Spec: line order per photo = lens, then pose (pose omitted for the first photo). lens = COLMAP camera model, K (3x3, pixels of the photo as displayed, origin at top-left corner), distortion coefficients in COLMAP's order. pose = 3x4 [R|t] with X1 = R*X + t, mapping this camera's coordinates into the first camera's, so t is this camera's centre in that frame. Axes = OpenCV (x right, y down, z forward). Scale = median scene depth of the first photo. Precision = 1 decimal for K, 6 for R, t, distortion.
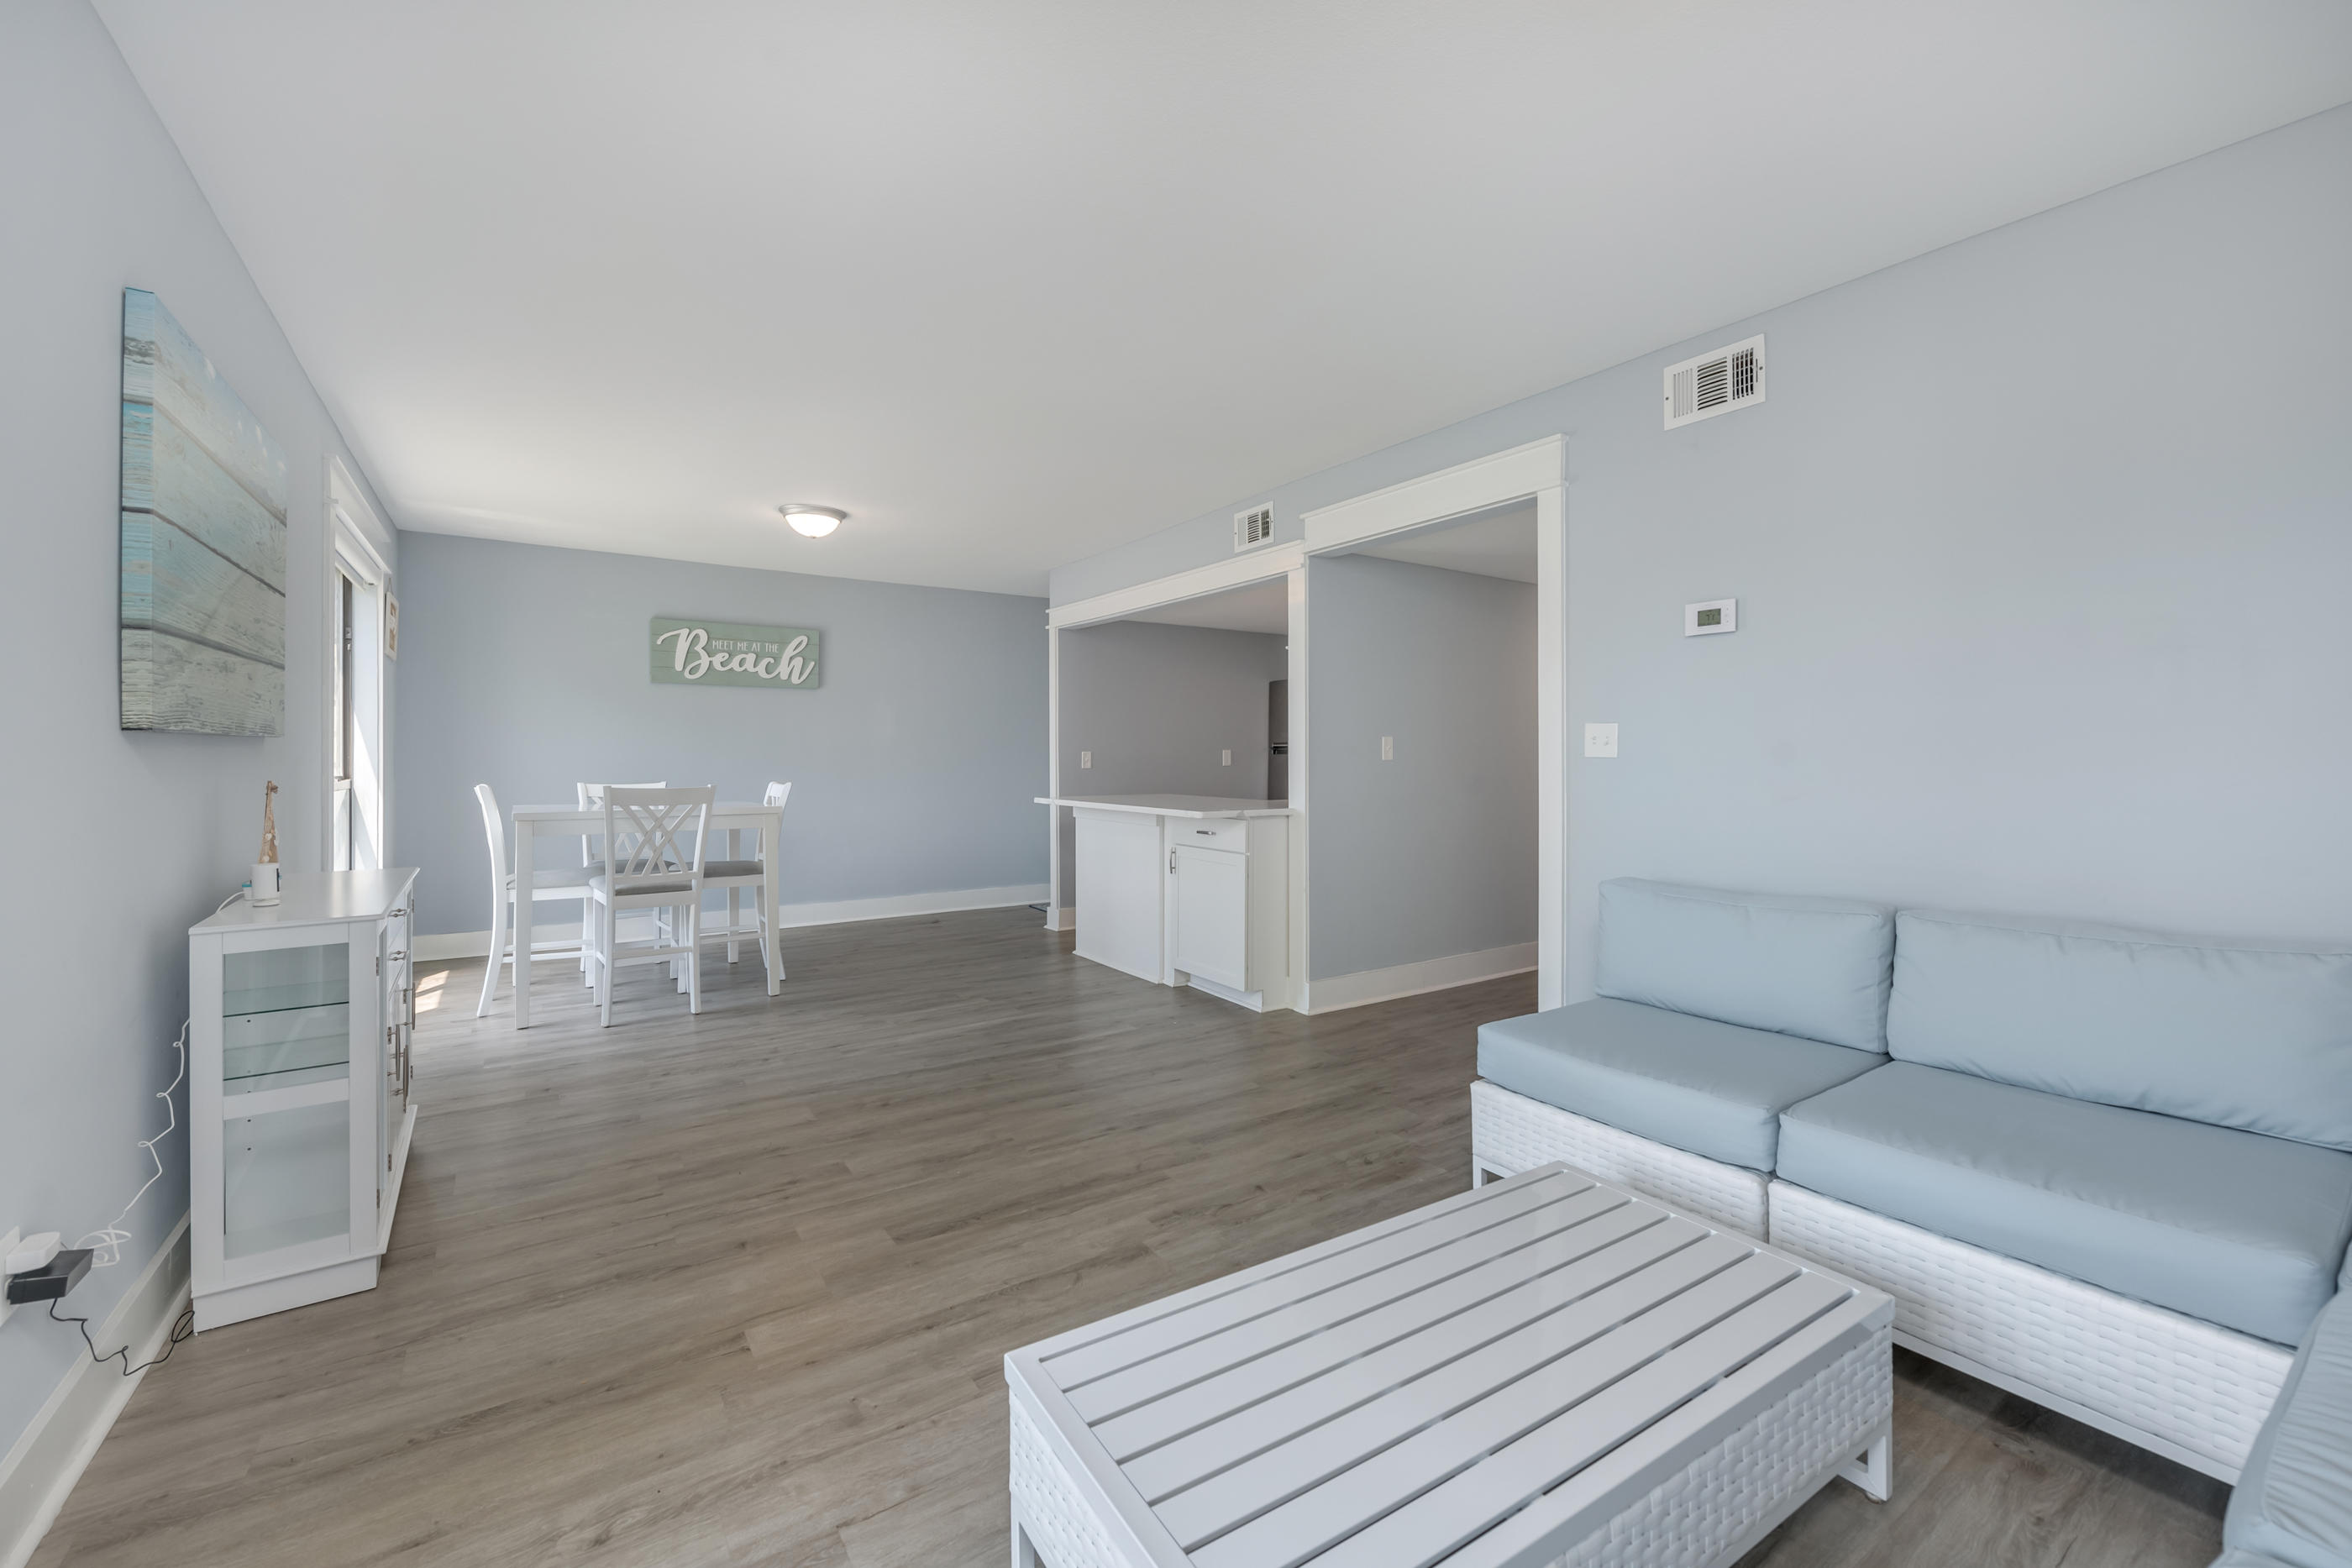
lens RADIAL K [[966.2, 0, 1211.9], [0, 966.2, 741.2], [0, 0, 1]] dist [-0.011542, -0.000451]
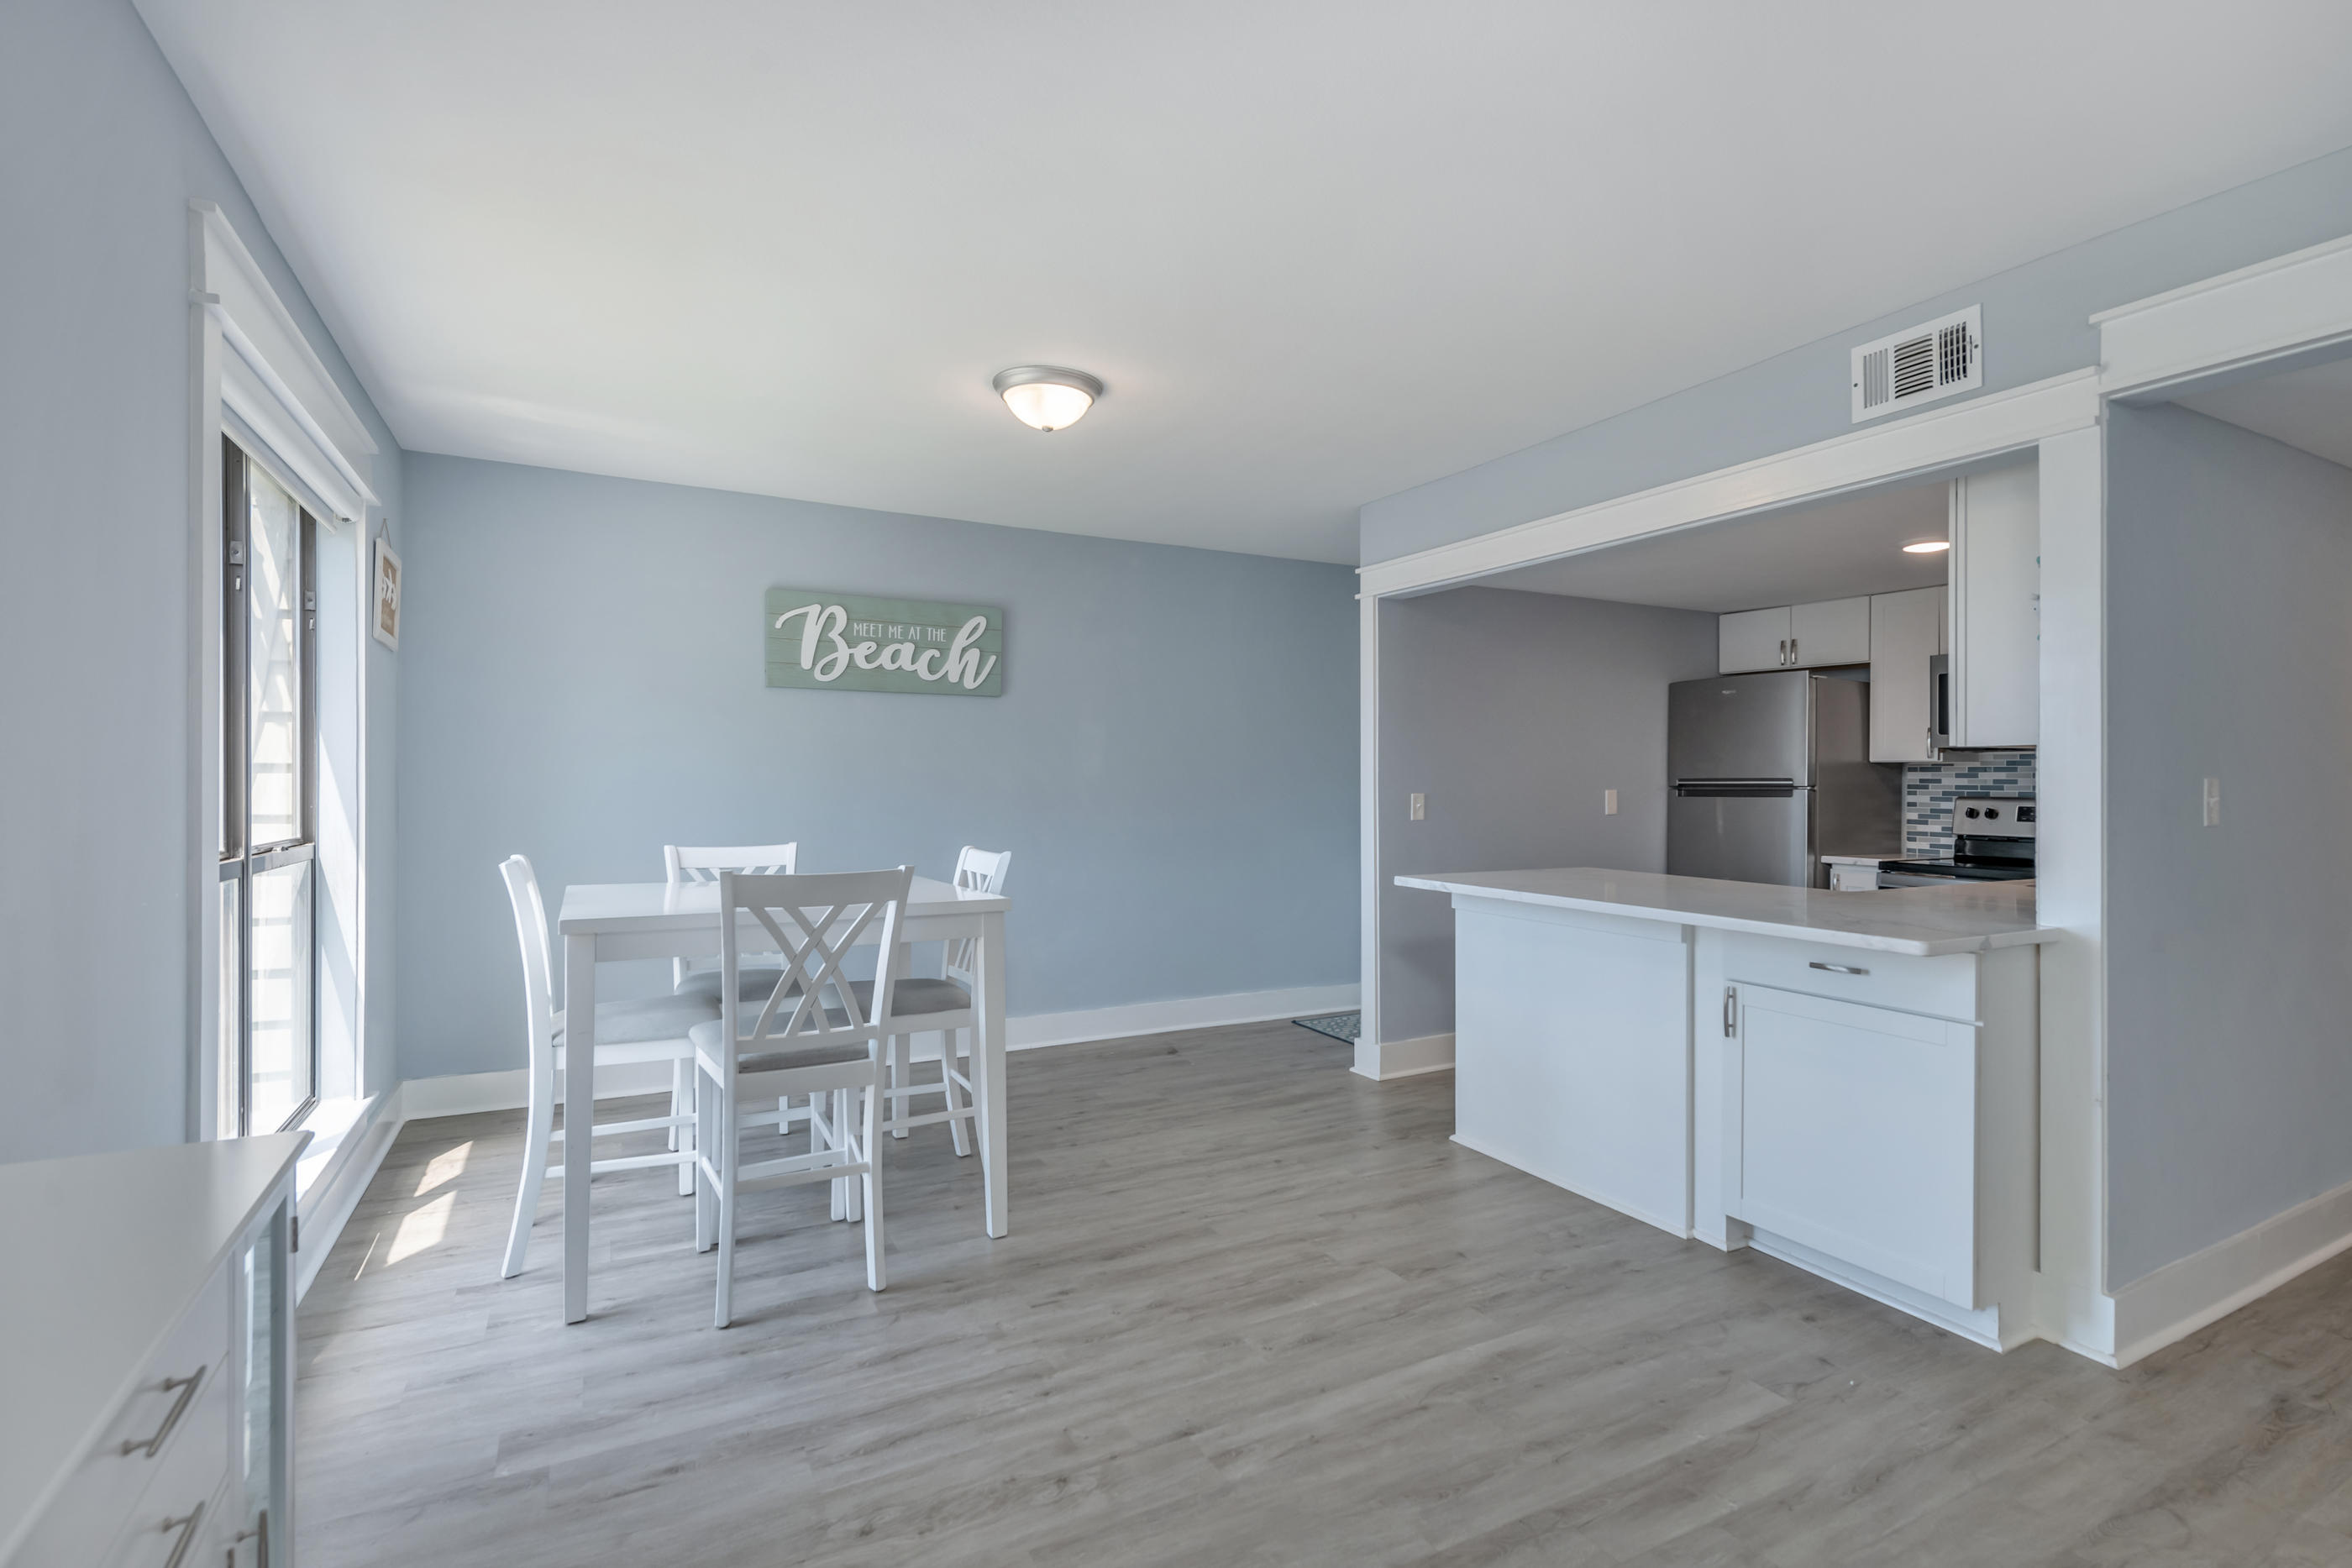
lens RADIAL K [[1100.2, 0, 1188.7], [0, 1100.2, 762.4], [0, 0, 1]] dist [0.001024, -0.000324]
pose [[0.992272, 0.002131, -0.124061, -0.200920], [-0.002409, 0.999995, -0.002087, -0.008256], [0.124056, 0.002370, 0.992272, 0.286506]]
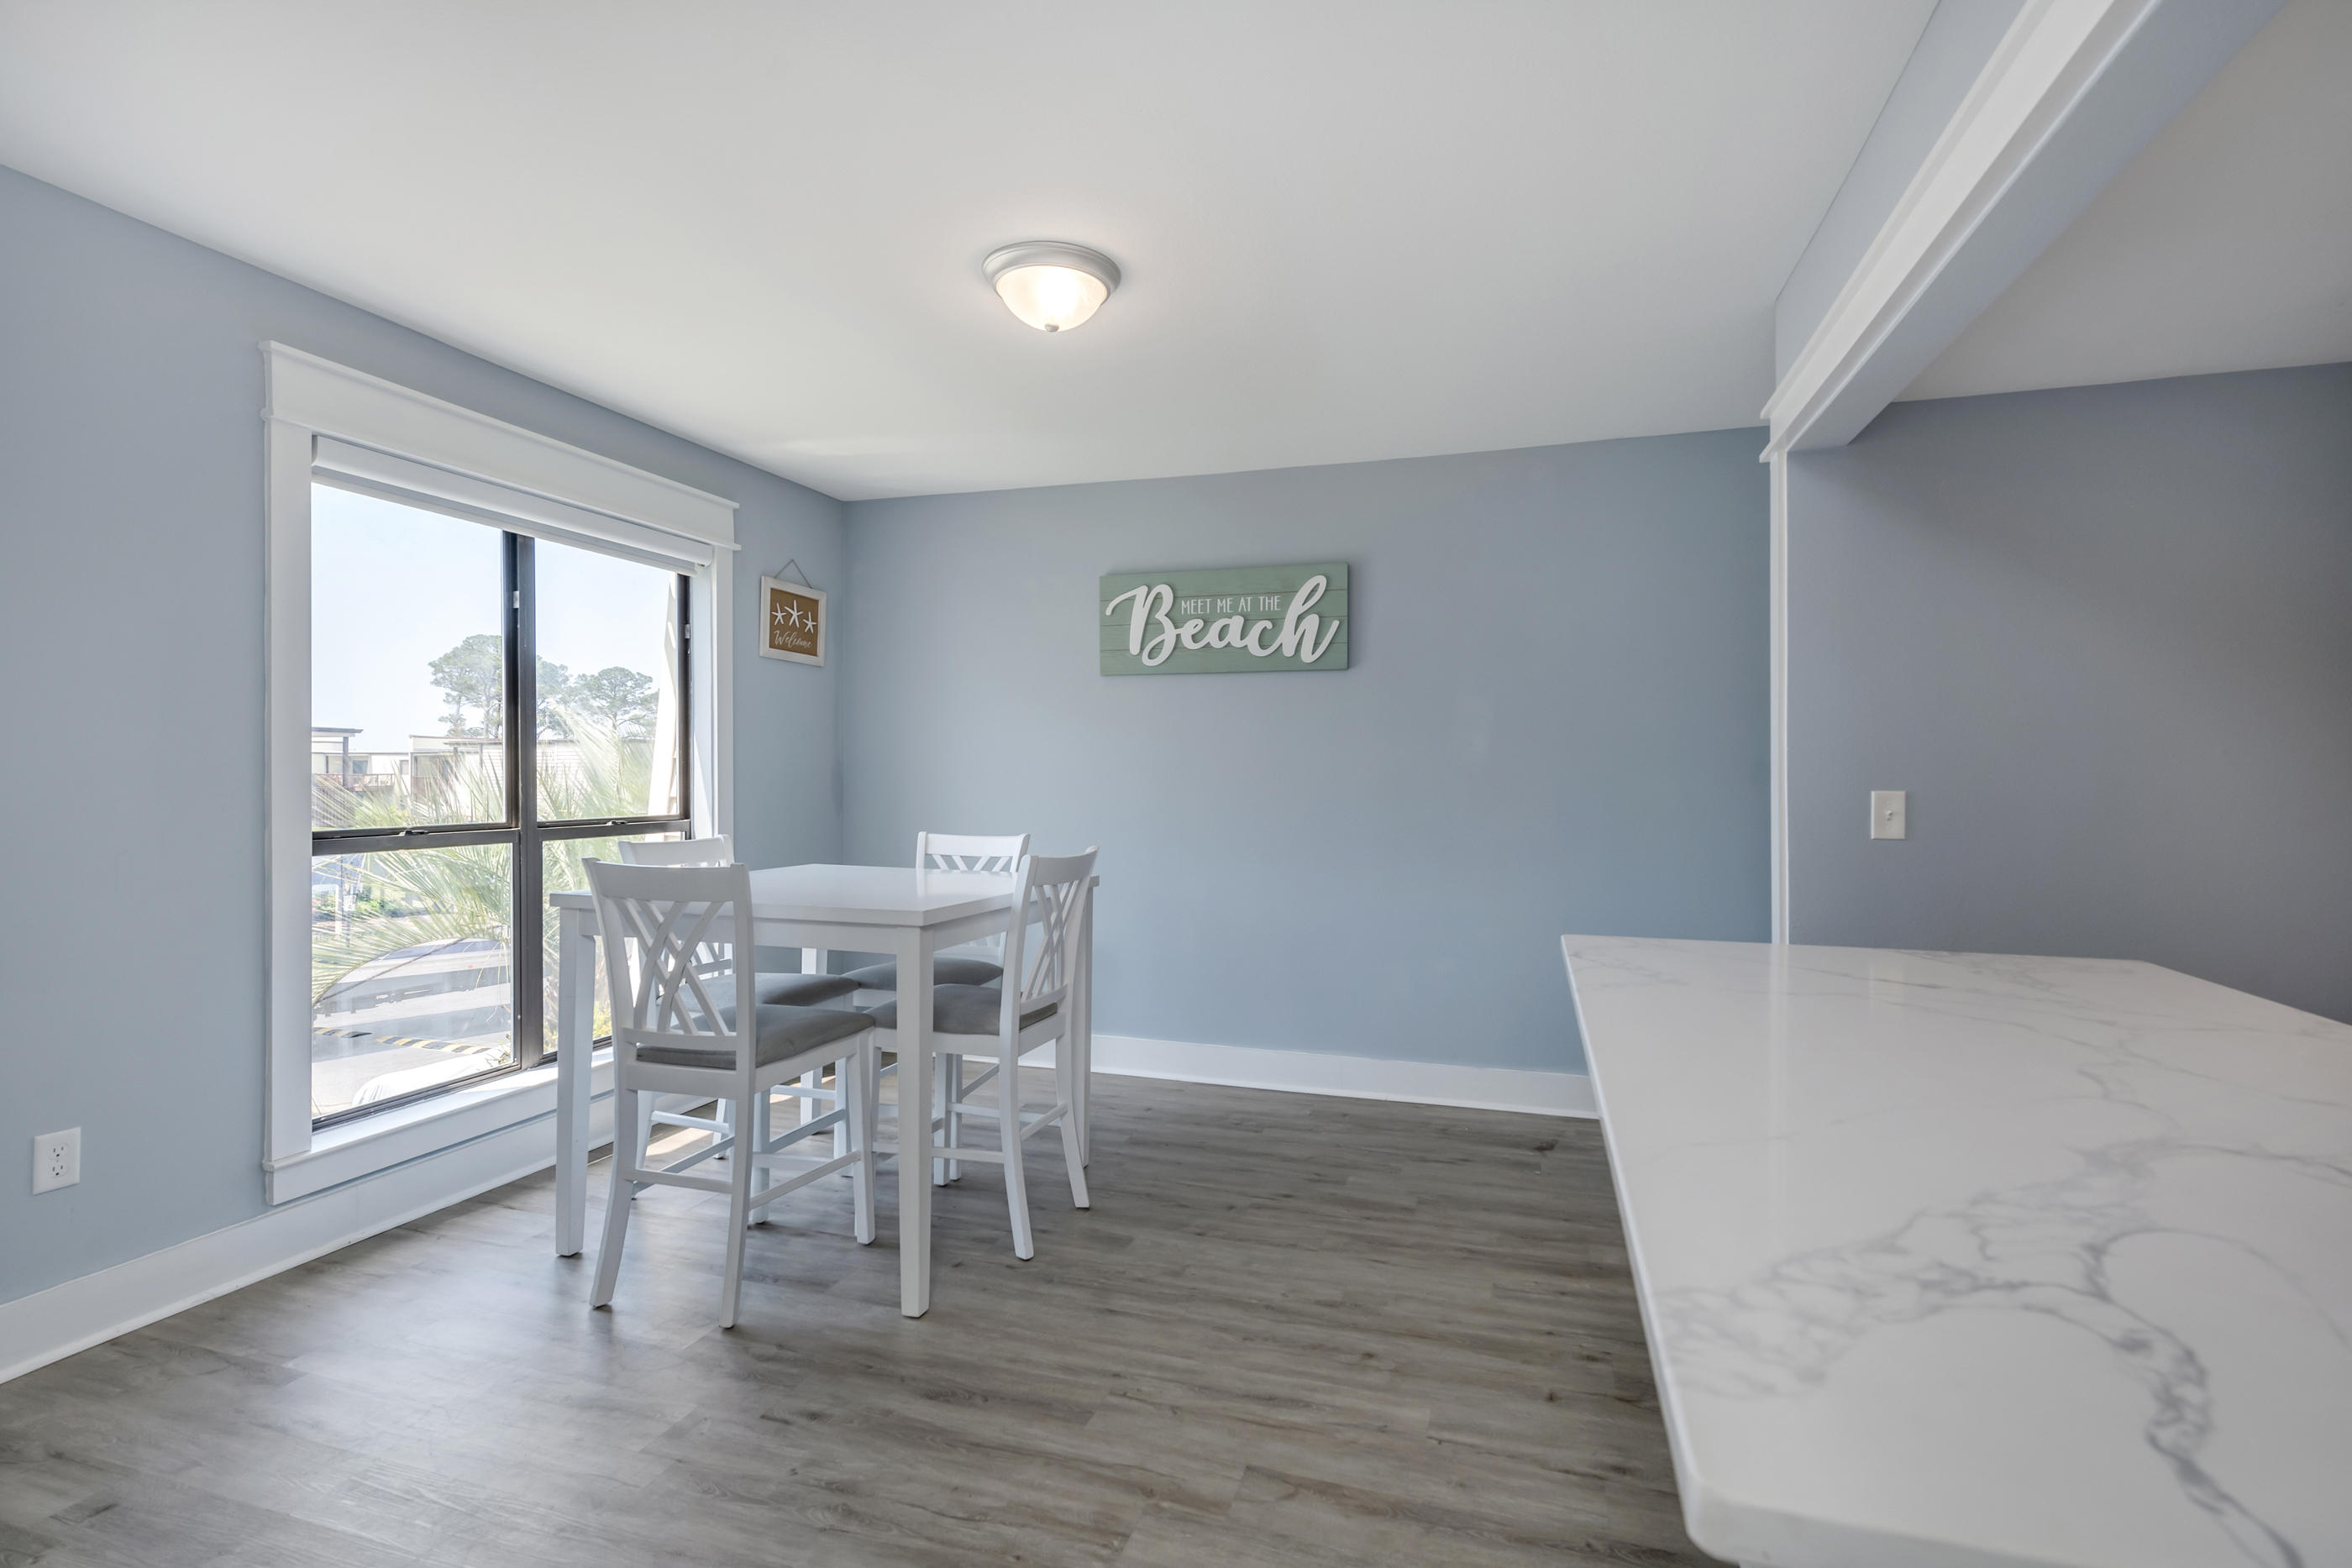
lens RADIAL K [[1081.4, 0, 1185.2], [0, 1081.4, 765.0], [0, 0, 1]] dist [0.002294, -0.001366]
pose [[0.600641, -0.004590, -0.799505, 0.031888], [0.009559, 0.999953, 0.001440, -0.001346], [0.799461, -0.008508, 0.600657, 0.598907]]
